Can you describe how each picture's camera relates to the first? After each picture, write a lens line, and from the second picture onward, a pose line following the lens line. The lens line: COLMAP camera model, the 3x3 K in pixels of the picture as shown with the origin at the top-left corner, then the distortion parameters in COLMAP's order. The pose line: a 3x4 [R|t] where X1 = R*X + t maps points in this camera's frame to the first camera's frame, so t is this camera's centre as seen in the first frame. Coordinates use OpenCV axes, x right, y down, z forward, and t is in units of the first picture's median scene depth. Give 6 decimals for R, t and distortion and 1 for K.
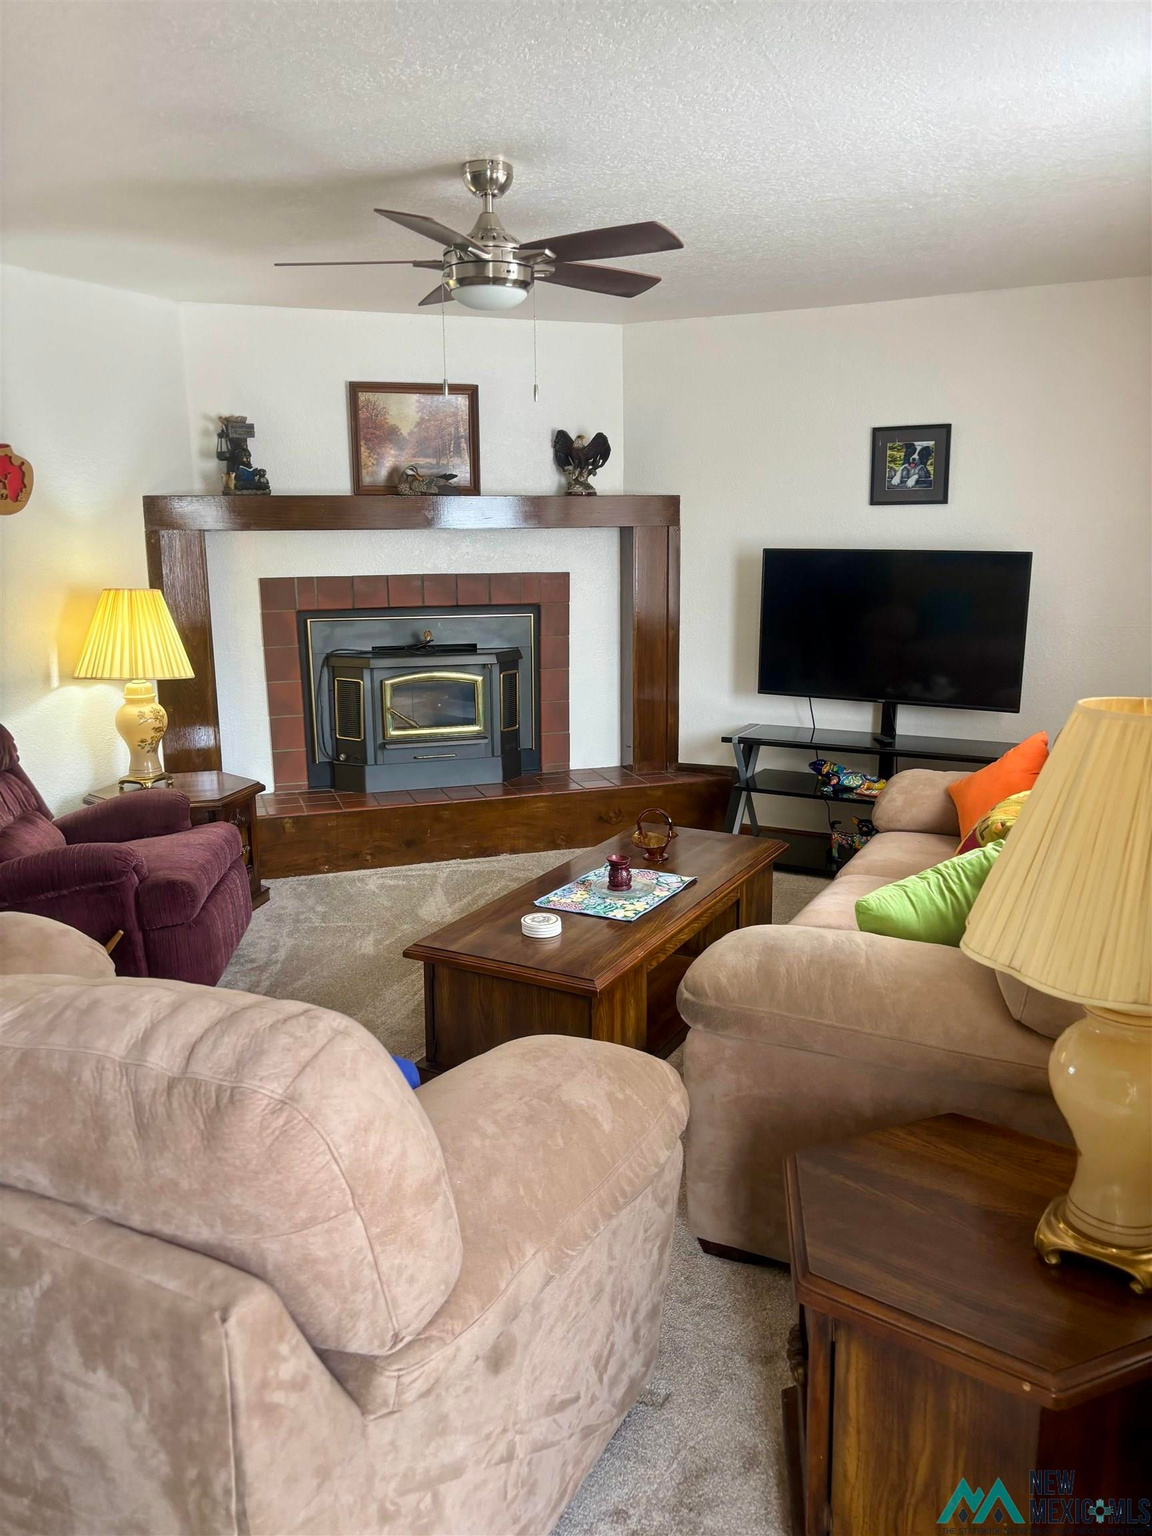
lens RADIAL K [[1167.6, 0, 576.0], [0, 1167.6, 768.0], [0, 0, 1]] dist [0.056472, -0.135678]
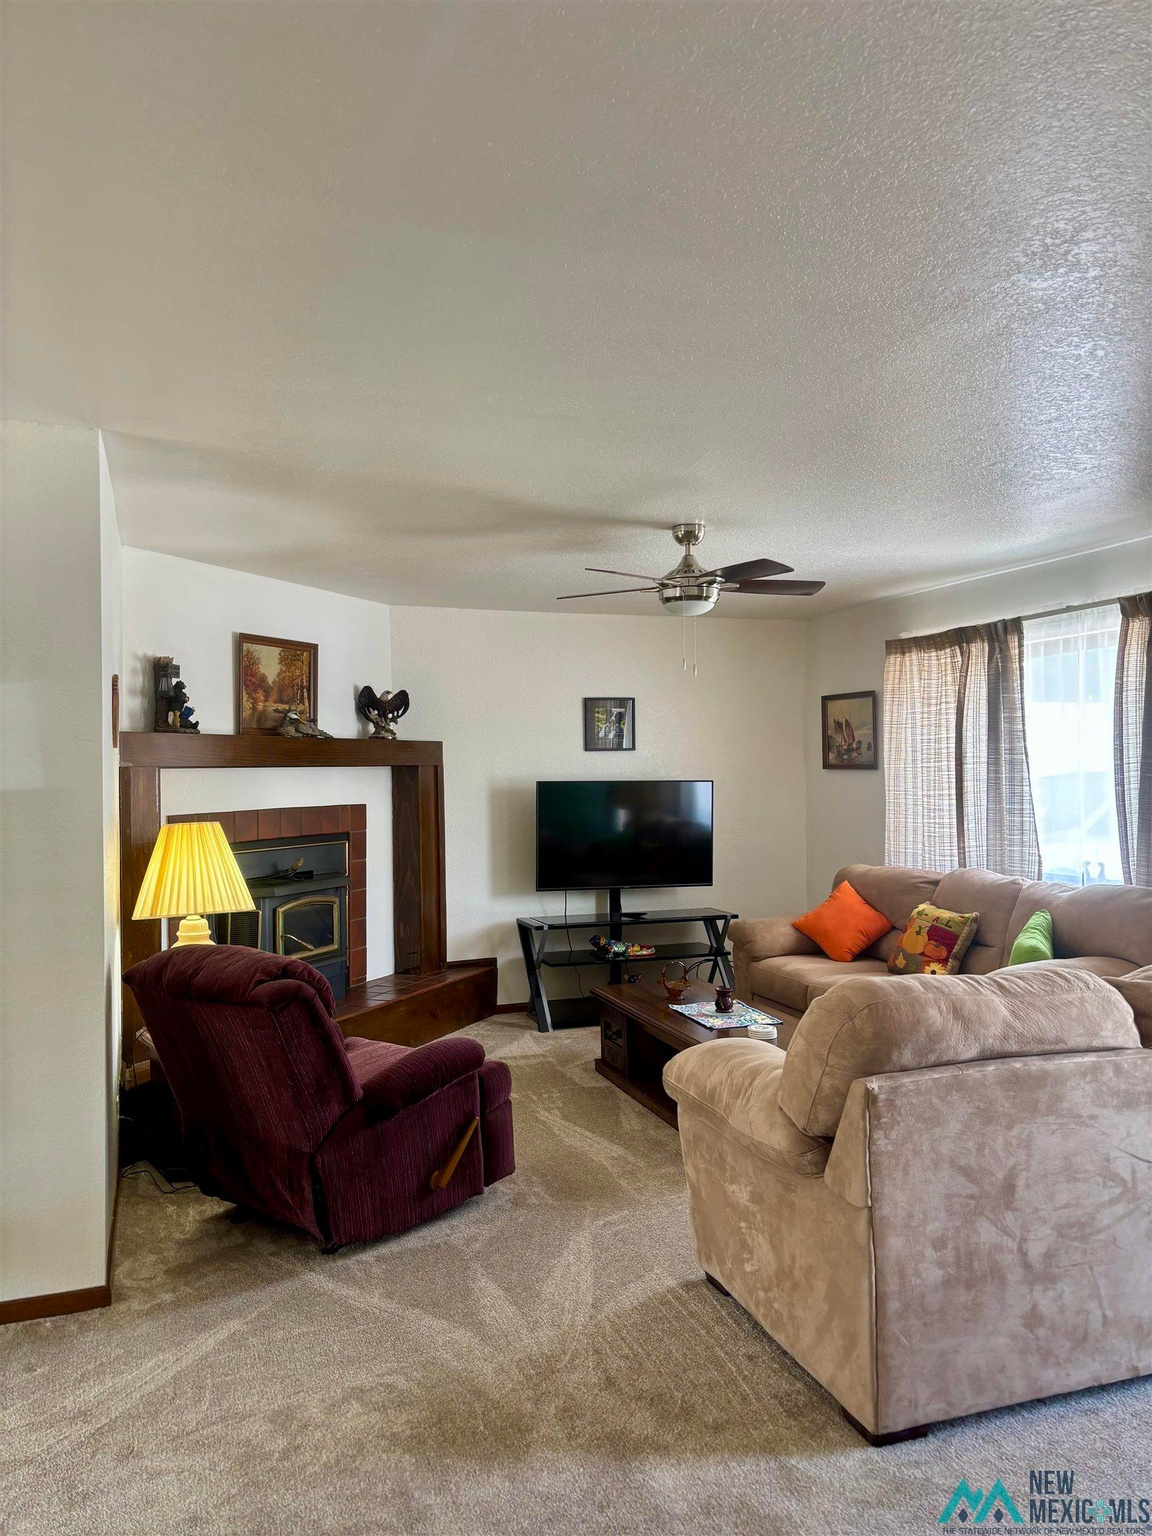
lens RADIAL K [[1167.6, 0, 576.0], [0, 1167.6, 768.0], [0, 0, 1]] dist [0.056472, -0.135678]
pose [[0.660530, 0.001230, 0.750799, -0.785092], [0.160171, 0.976747, -0.142514, -0.006625], [-0.733516, 0.214391, 0.644973, 0.109110]]
